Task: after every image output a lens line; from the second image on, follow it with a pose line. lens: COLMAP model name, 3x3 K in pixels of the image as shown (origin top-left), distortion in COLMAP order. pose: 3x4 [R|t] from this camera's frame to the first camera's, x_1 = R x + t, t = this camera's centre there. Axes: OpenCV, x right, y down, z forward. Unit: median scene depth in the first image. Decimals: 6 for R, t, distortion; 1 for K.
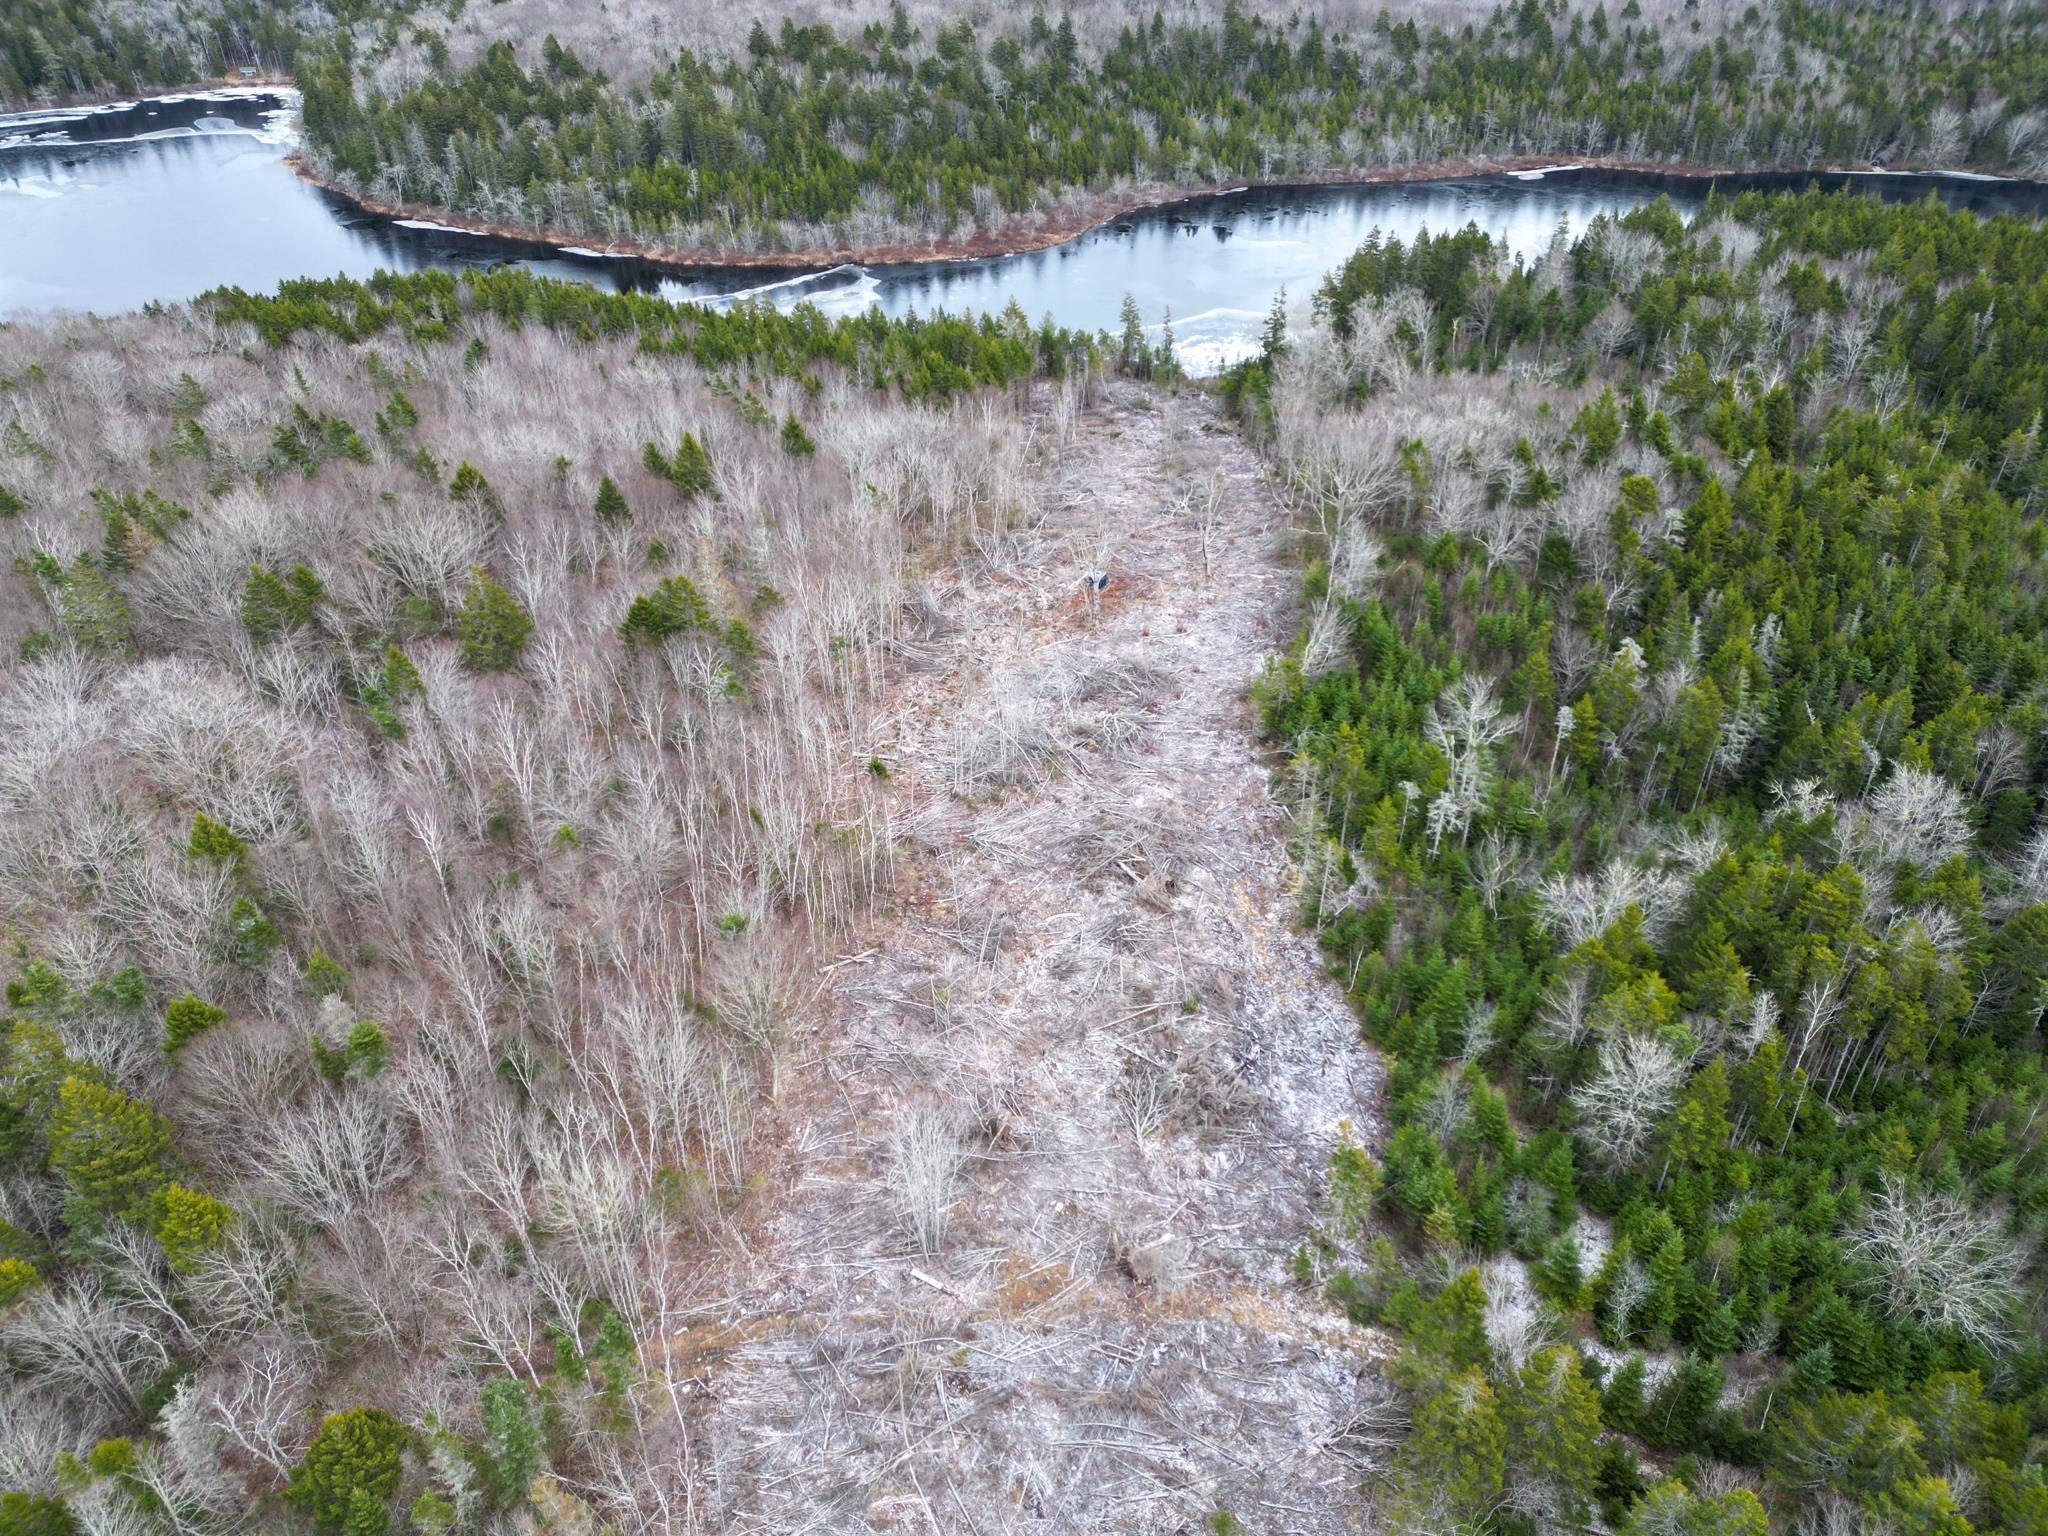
lens RADIAL K [[1415.8, 0, 1029.4], [0, 1415.8, 779.8], [0, 0, 1]] dist [0.089902, -0.086146]
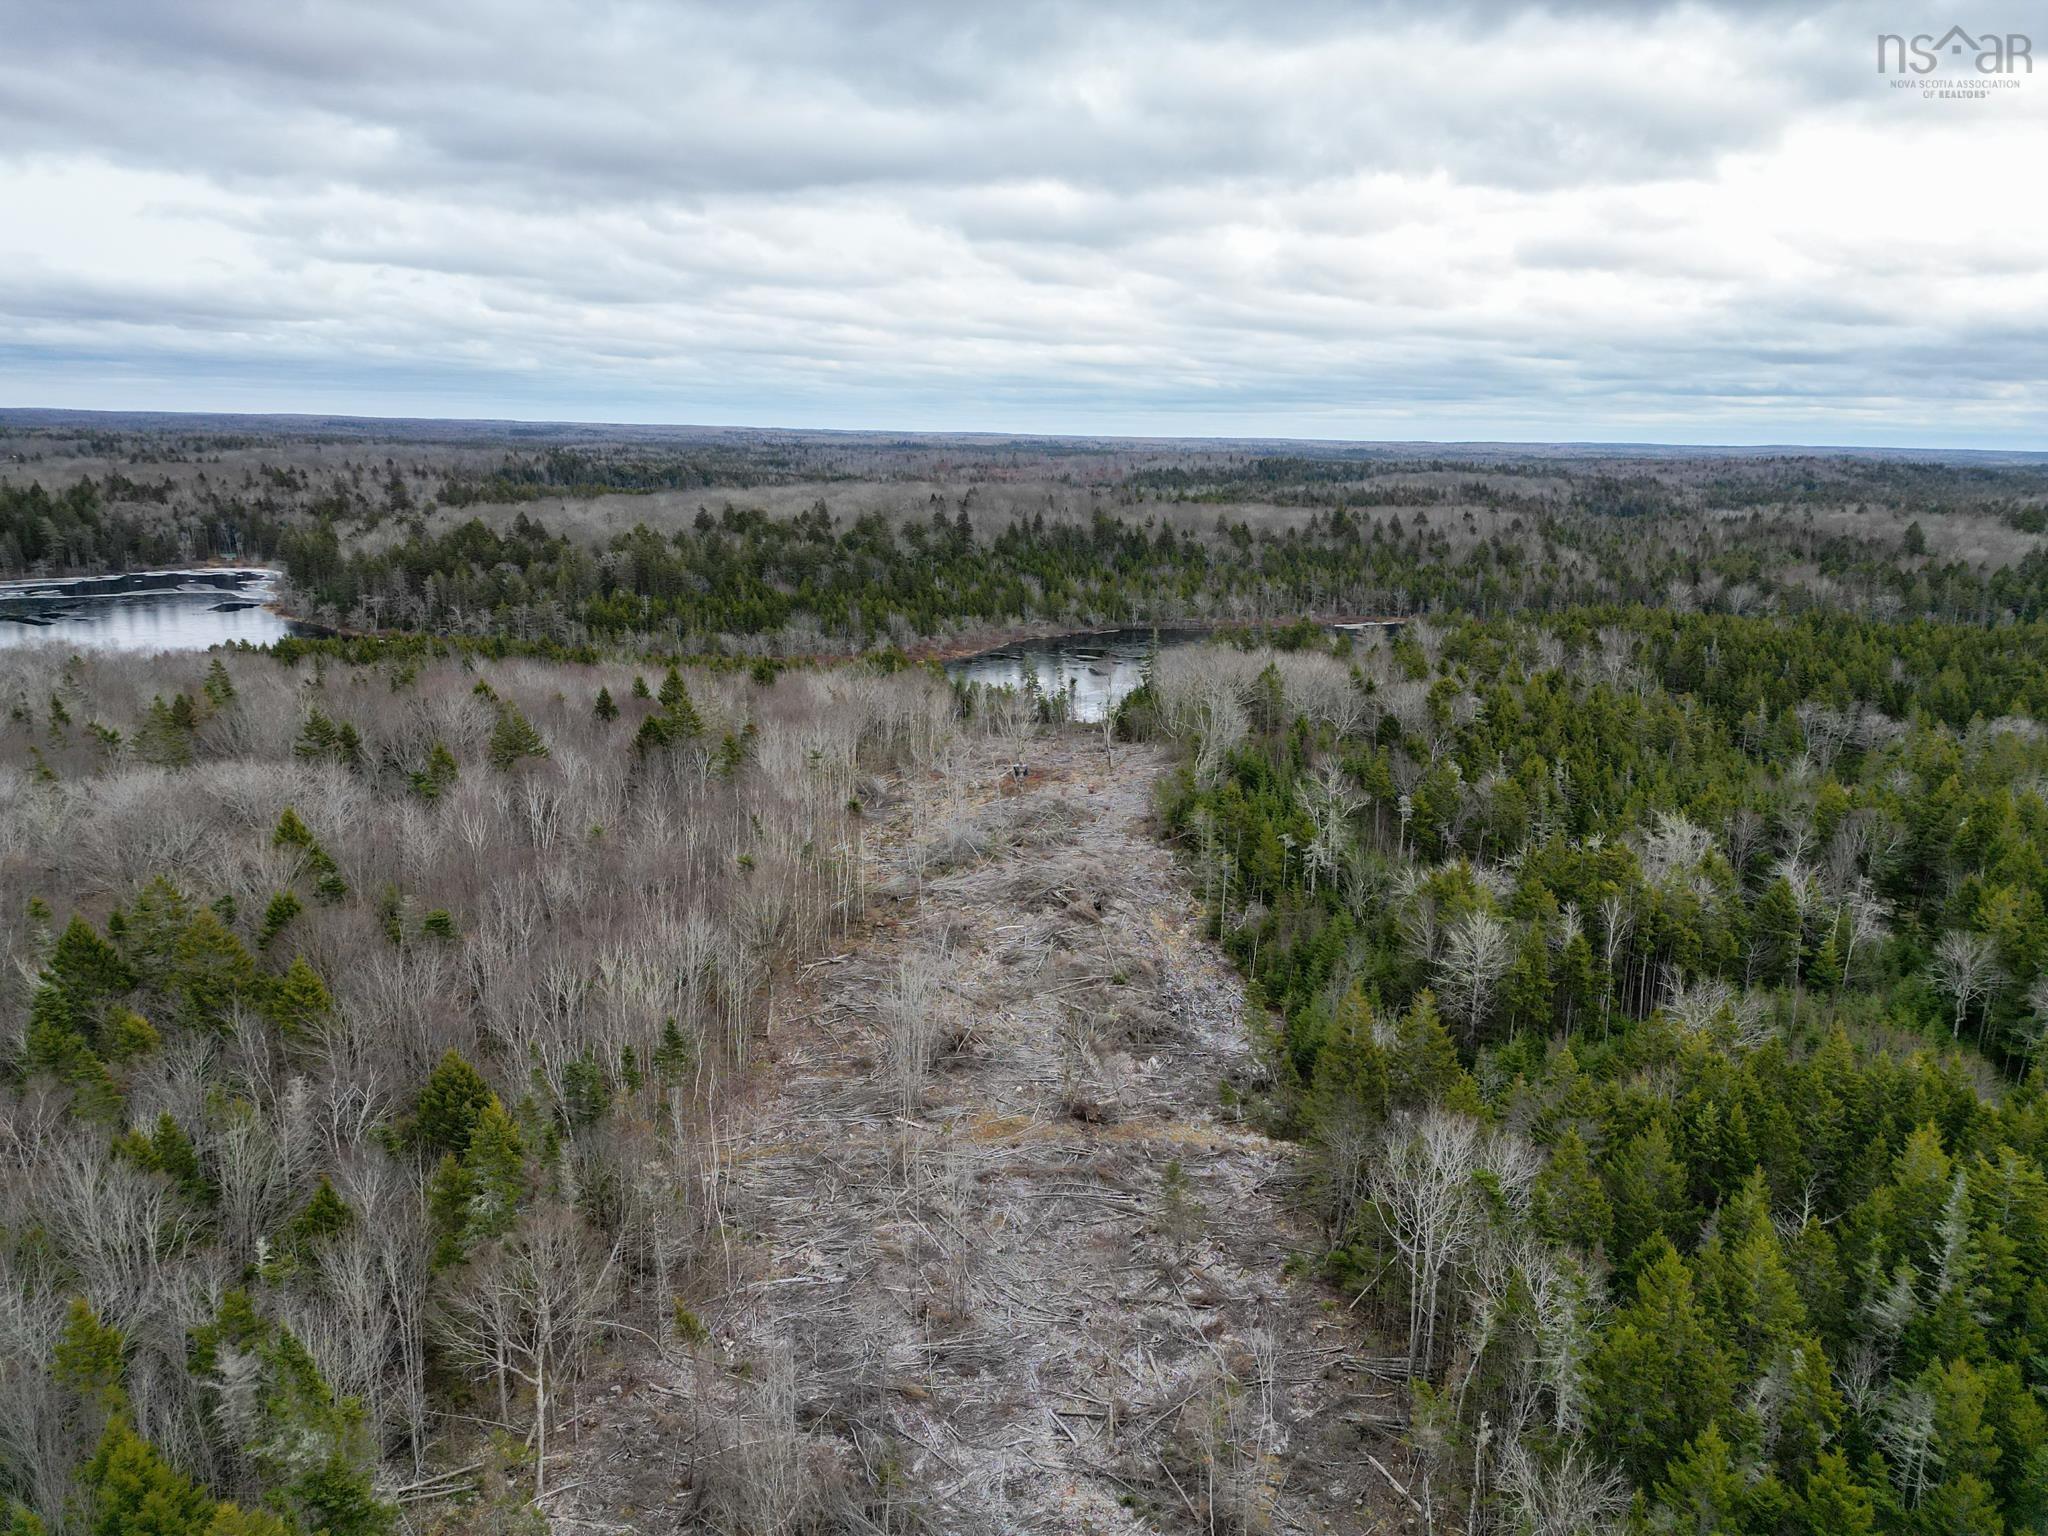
lens RADIAL K [[1420.1, 0, 1030.0], [0, 1420.1, 798.1], [0, 0, 1]] dist [0.110652, -0.144516]
pose [[0.996797, -0.000469, 0.079972, -0.015847], [0.027817, 0.939574, -0.341213, 0.117934], [-0.074979, 0.342345, 0.936578, -0.044714]]
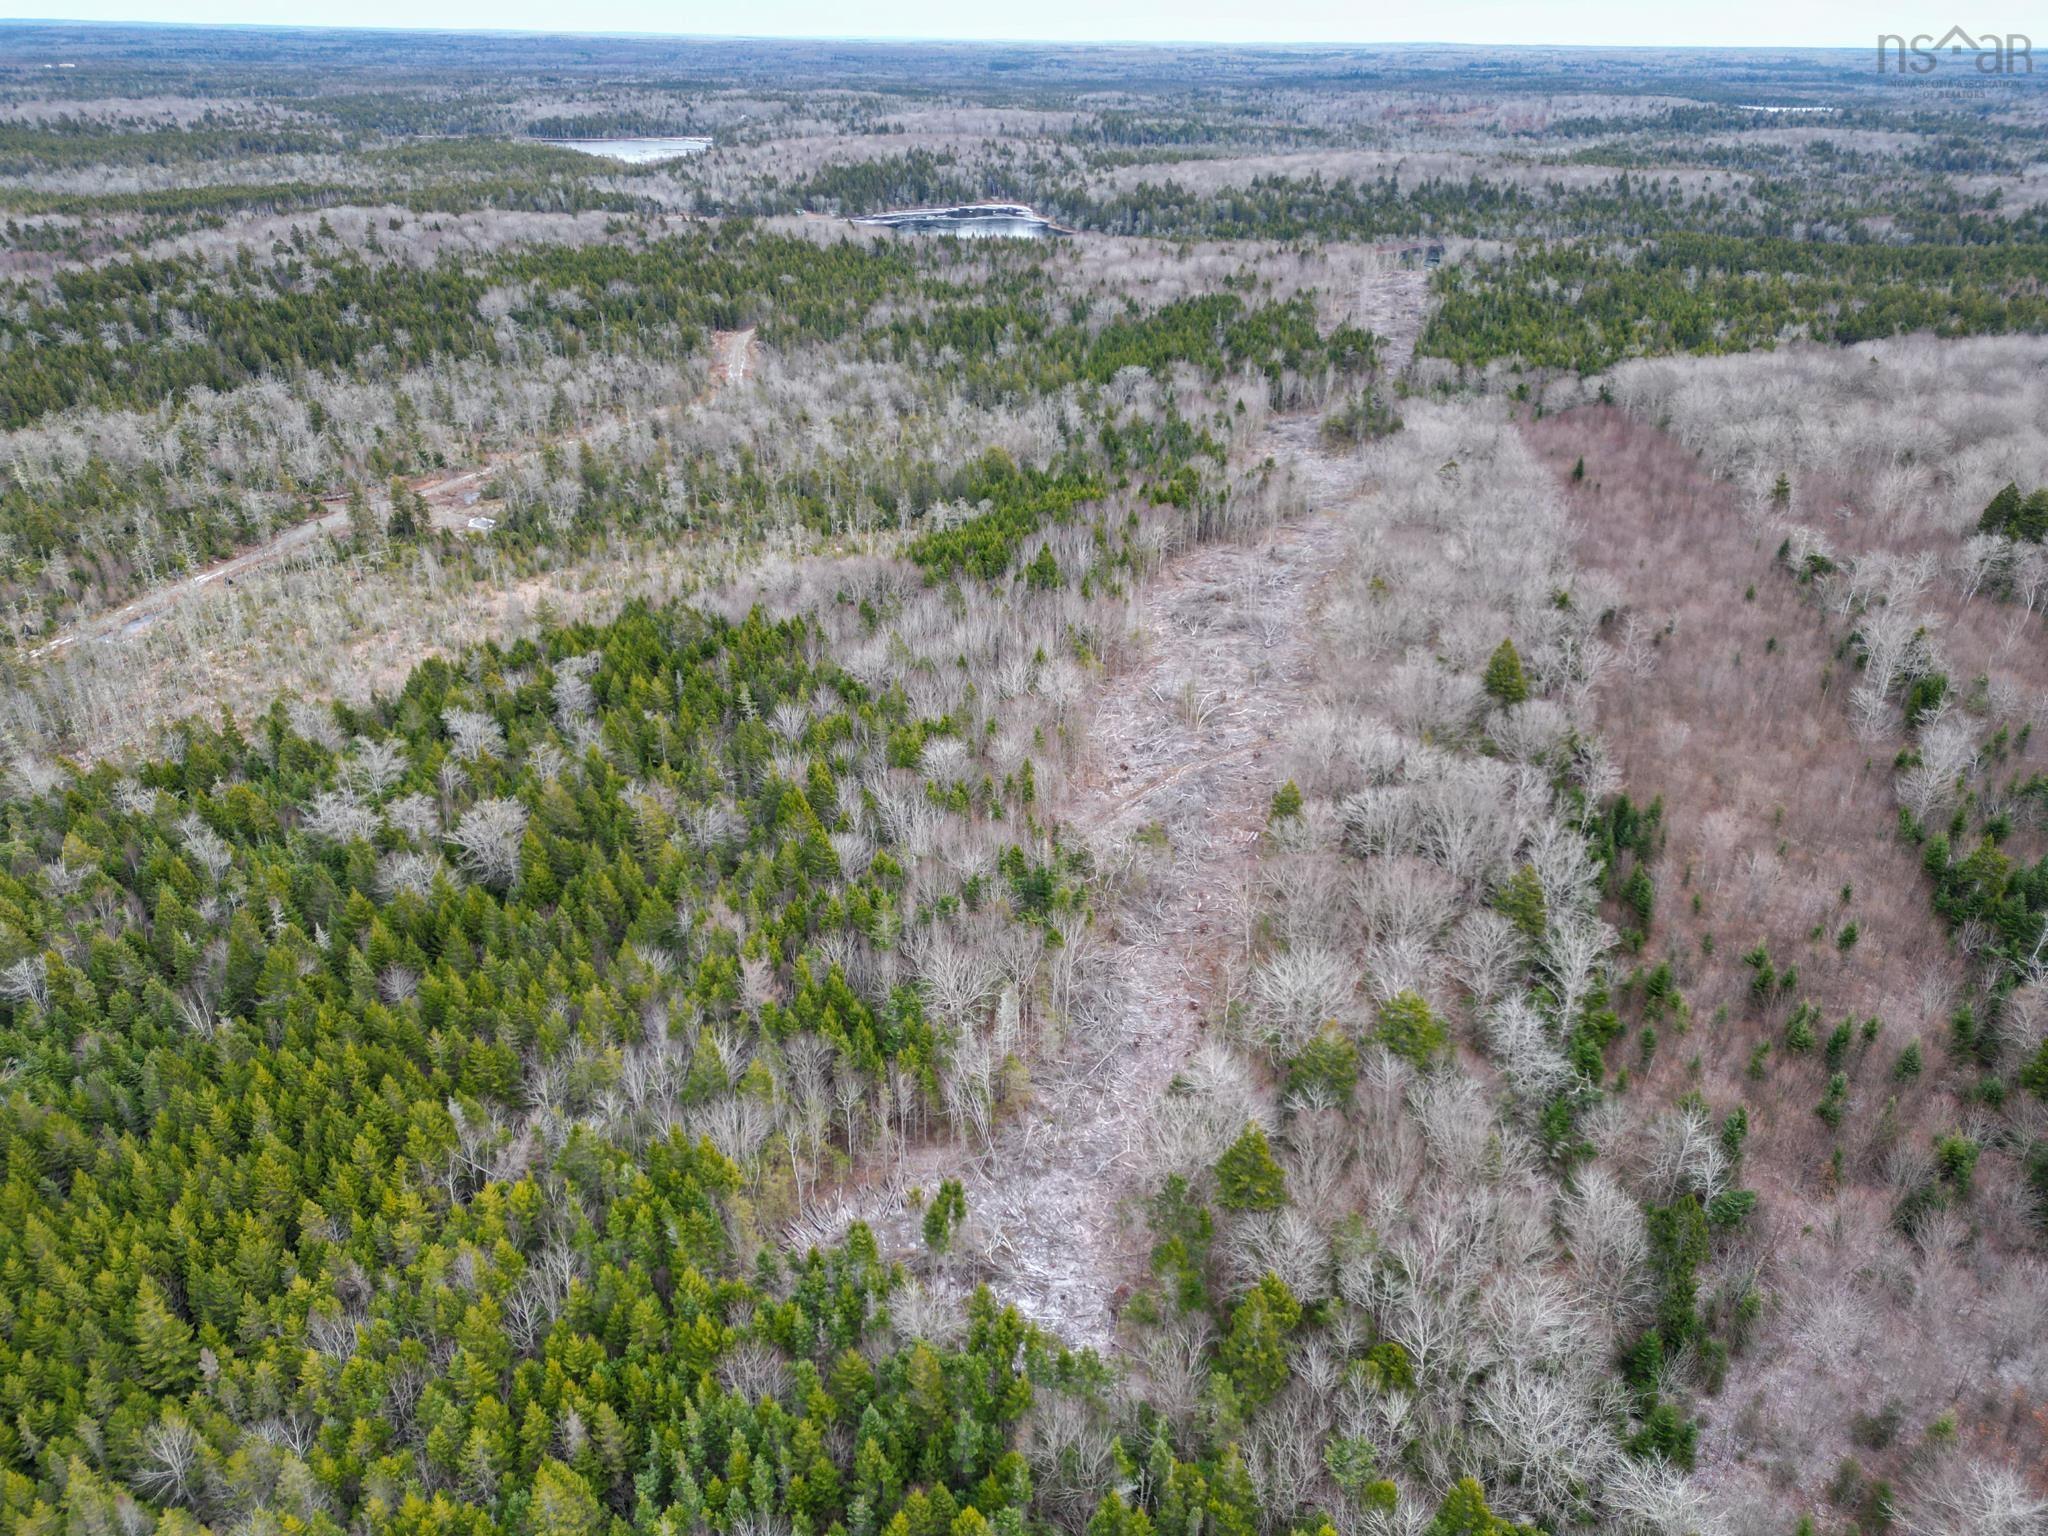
lens RADIAL K [[1415.8, 0, 1029.4], [0, 1415.8, 779.8], [0, 0, 1]] dist [0.089902, -0.086146]
pose [[0.978915, 0.102571, -0.176650, -0.043024], [-0.123675, 0.985878, -0.112909, 0.798674], [0.162575, 0.132375, 0.977776, -1.281050]]
